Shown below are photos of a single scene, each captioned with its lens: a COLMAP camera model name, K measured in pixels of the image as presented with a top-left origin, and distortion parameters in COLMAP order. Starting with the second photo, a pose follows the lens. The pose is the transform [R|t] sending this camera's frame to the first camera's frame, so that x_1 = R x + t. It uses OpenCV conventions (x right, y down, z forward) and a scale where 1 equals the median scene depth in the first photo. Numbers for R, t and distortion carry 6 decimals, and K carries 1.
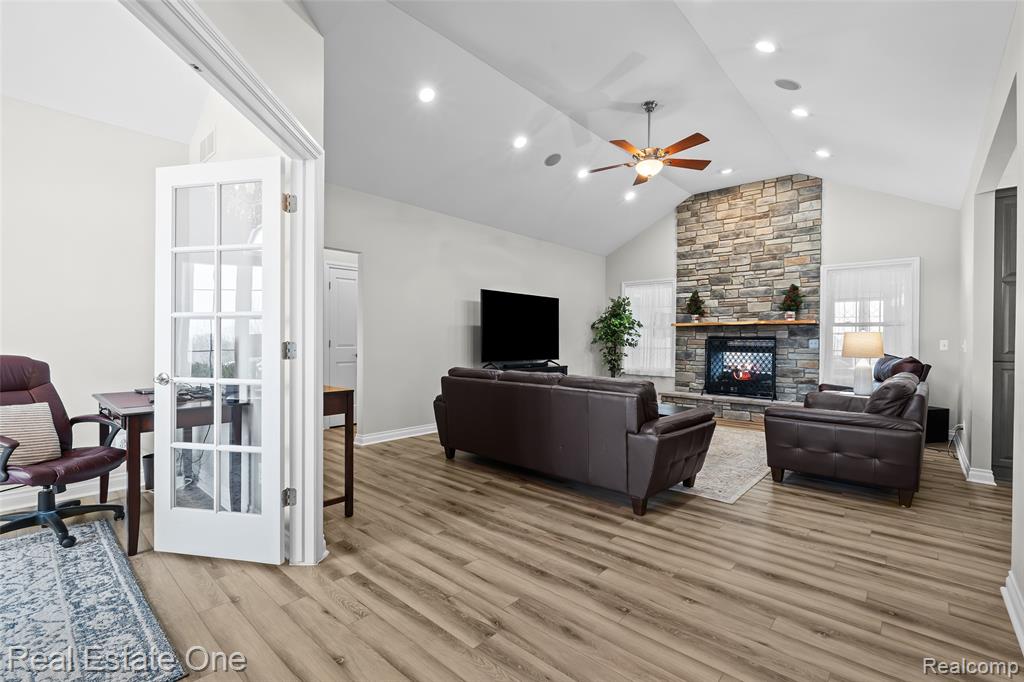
lens RADIAL K [[451.1, 0, 512.0], [0, 451.1, 341.0], [0, 0, 1]] dist [-0.001997, -0.000202]
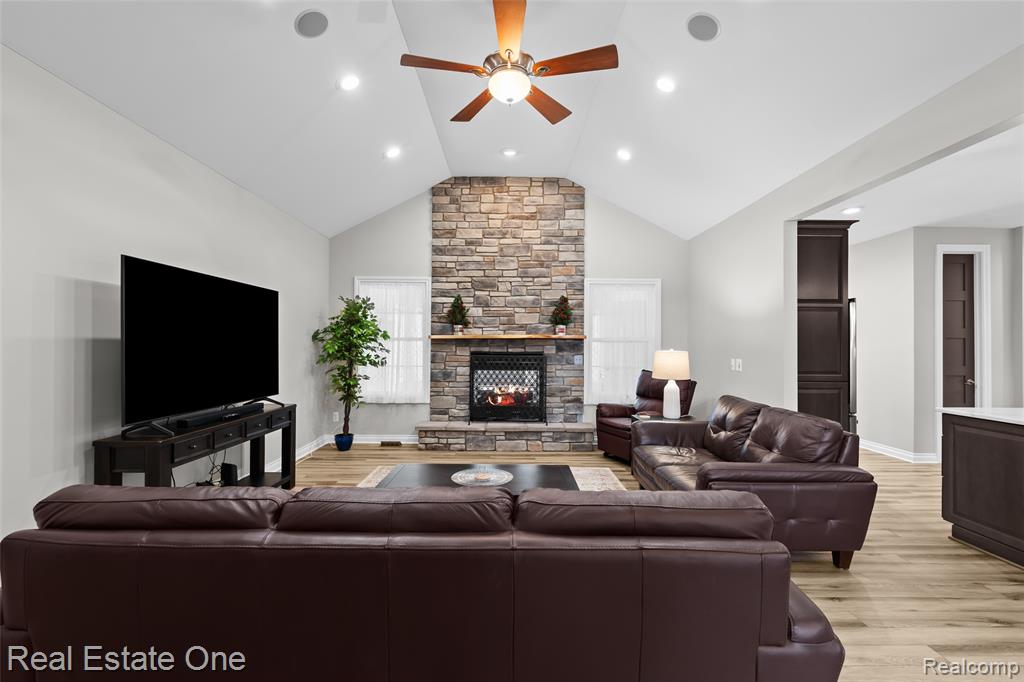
lens RADIAL K [[451.1, 0, 512.0], [0, 451.1, 341.0], [0, 0, 1]] dist [-0.001997, -0.000202]
pose [[0.742072, 0.004405, 0.670305, -0.065474], [0.002779, 0.999950, -0.009648, -0.022401], [-0.670314, 0.009022, 0.742023, 0.352125]]
